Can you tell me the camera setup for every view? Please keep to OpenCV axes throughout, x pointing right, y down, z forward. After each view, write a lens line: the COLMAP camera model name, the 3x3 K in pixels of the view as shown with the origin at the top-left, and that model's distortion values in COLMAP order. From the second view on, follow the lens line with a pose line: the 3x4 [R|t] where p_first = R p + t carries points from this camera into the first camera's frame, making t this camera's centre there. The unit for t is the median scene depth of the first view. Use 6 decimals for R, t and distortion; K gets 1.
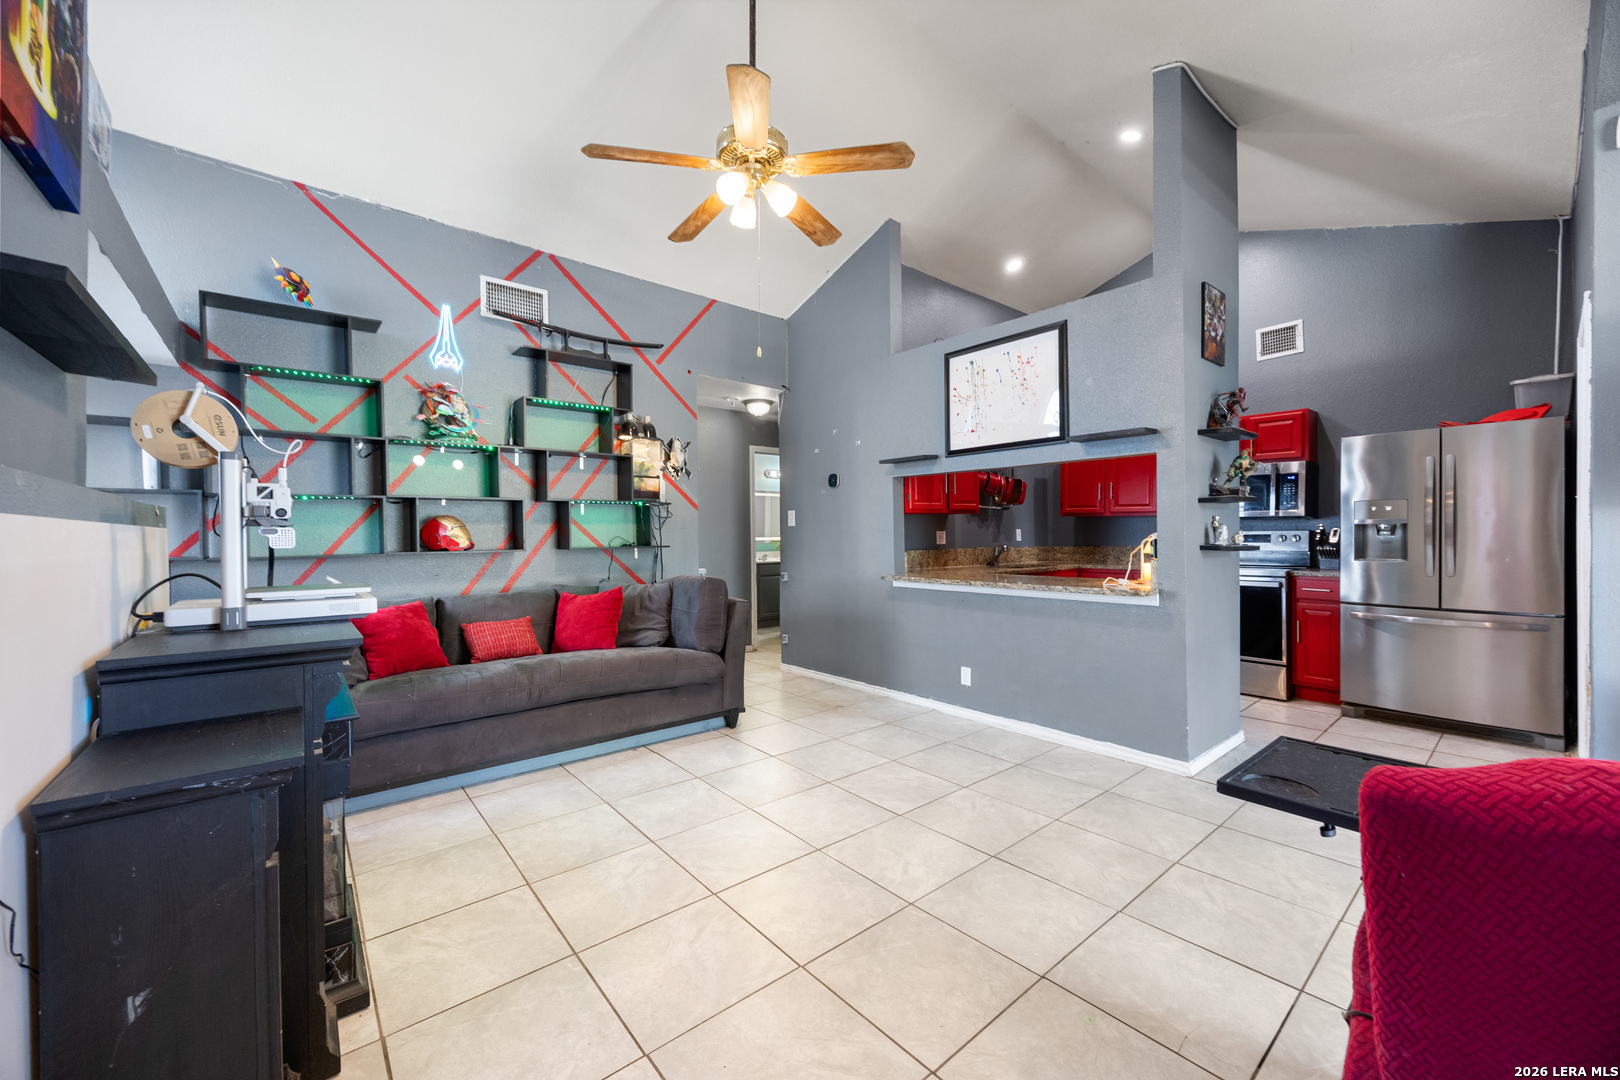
lens RADIAL K [[621.4, 0, 808.8], [0, 621.4, 537.7], [0, 0, 1]] dist [-0.000854, -0.000023]
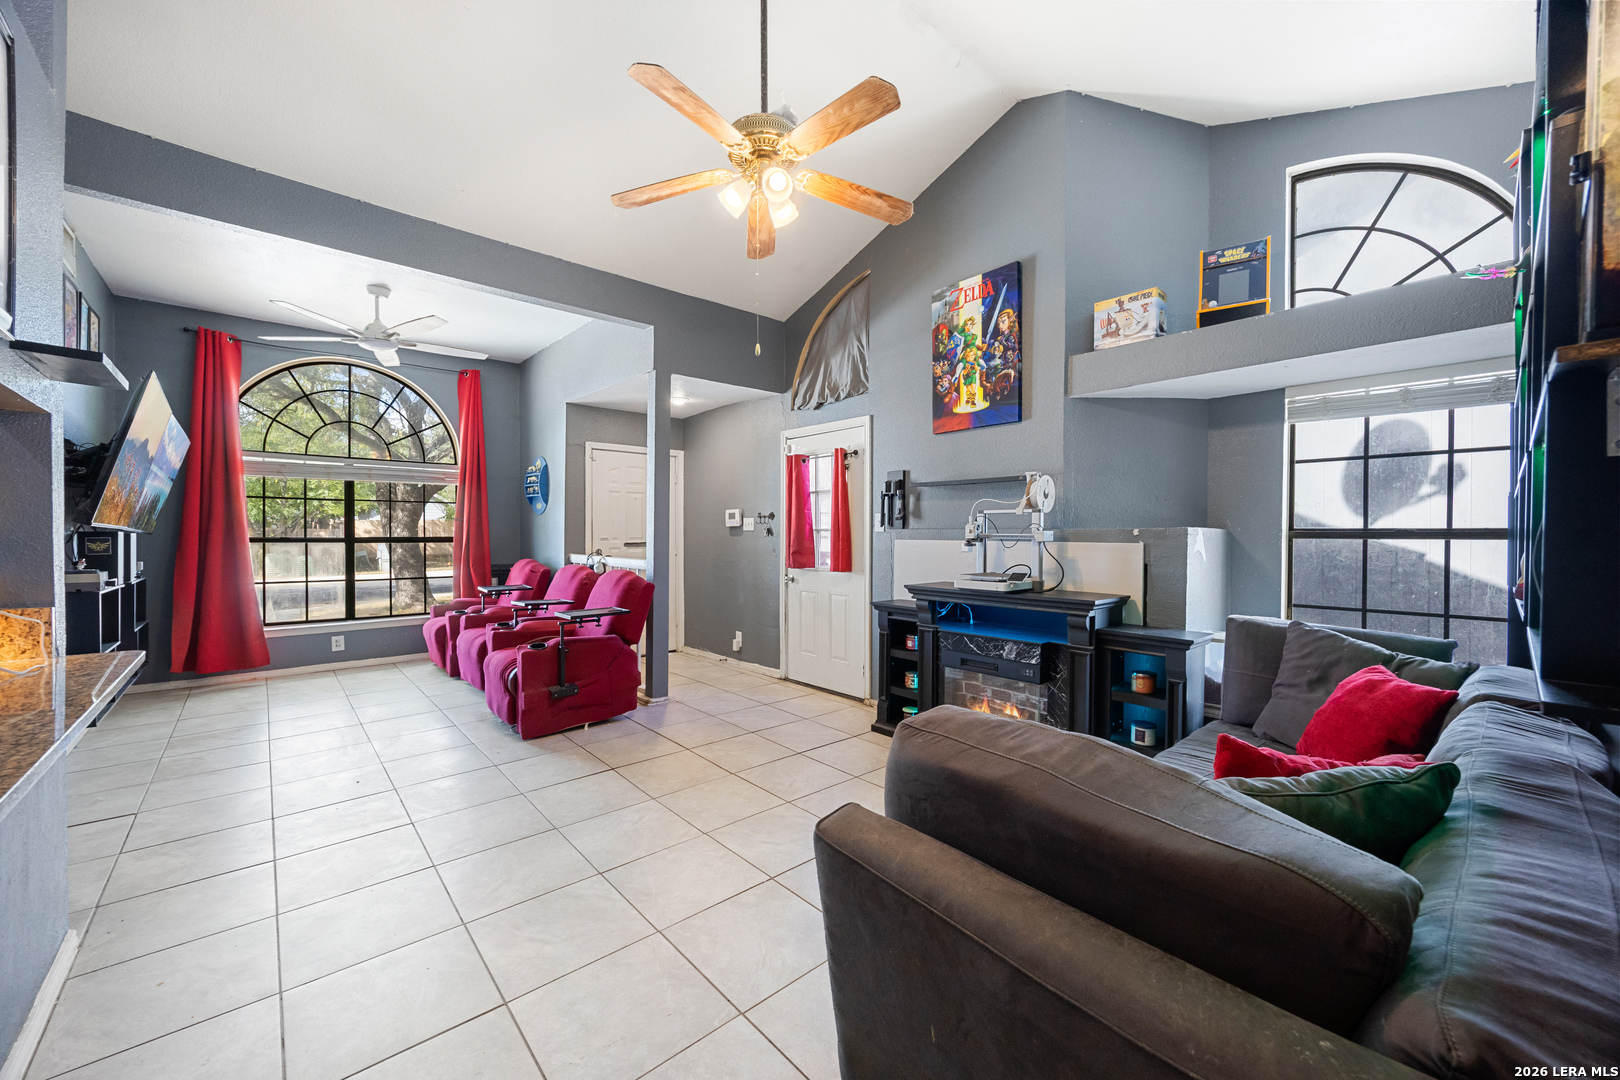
lens RADIAL K [[621.4, 0, 808.8], [0, 621.4, 537.7], [0, 0, 1]] dist [-0.000854, -0.000023]
pose [[-0.999583, 0.004203, -0.028568, -0.085839], [0.003935, 0.999948, 0.009408, -0.024644], [0.028606, 0.009291, -0.999548, 1.302254]]
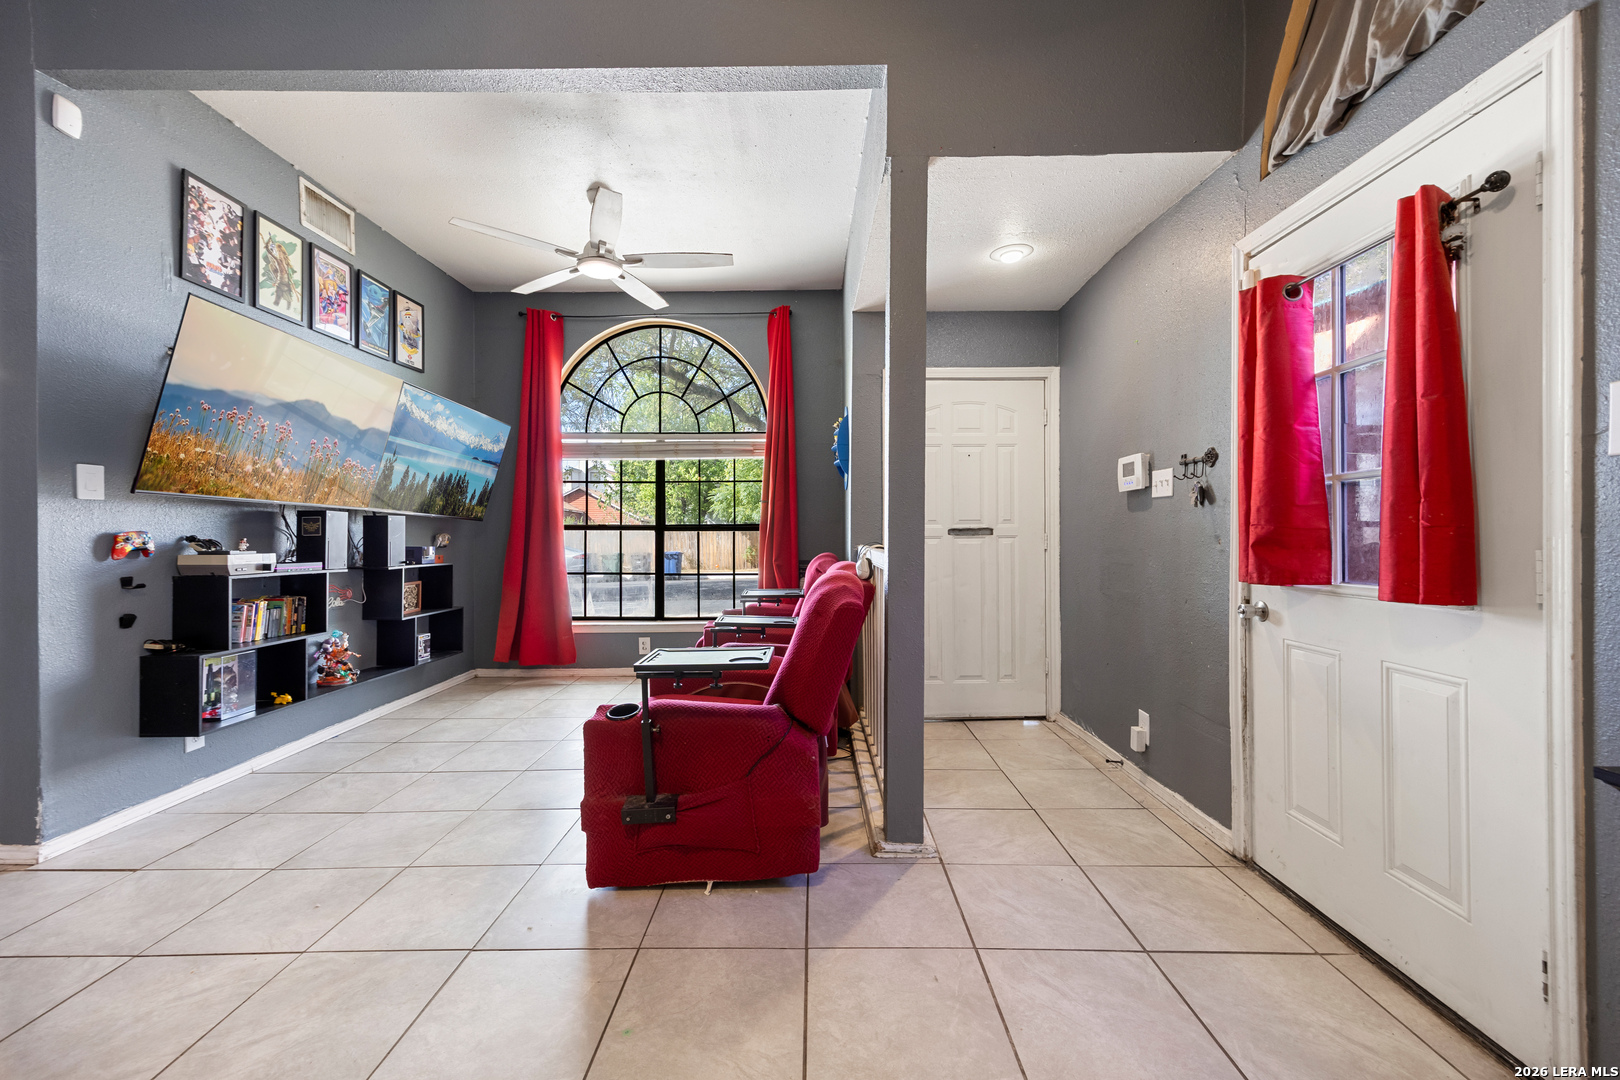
lens RADIAL K [[663.5, 0, 808.0], [0, 663.5, 535.0], [0, 0, 1]] dist [0.011187, 0.000098]
pose [[-0.761616, 0.007930, 0.647980, -0.162055], [0.009839, 0.999951, -0.000673, 0.010464], [-0.647954, 0.005863, -0.761657, 0.622723]]
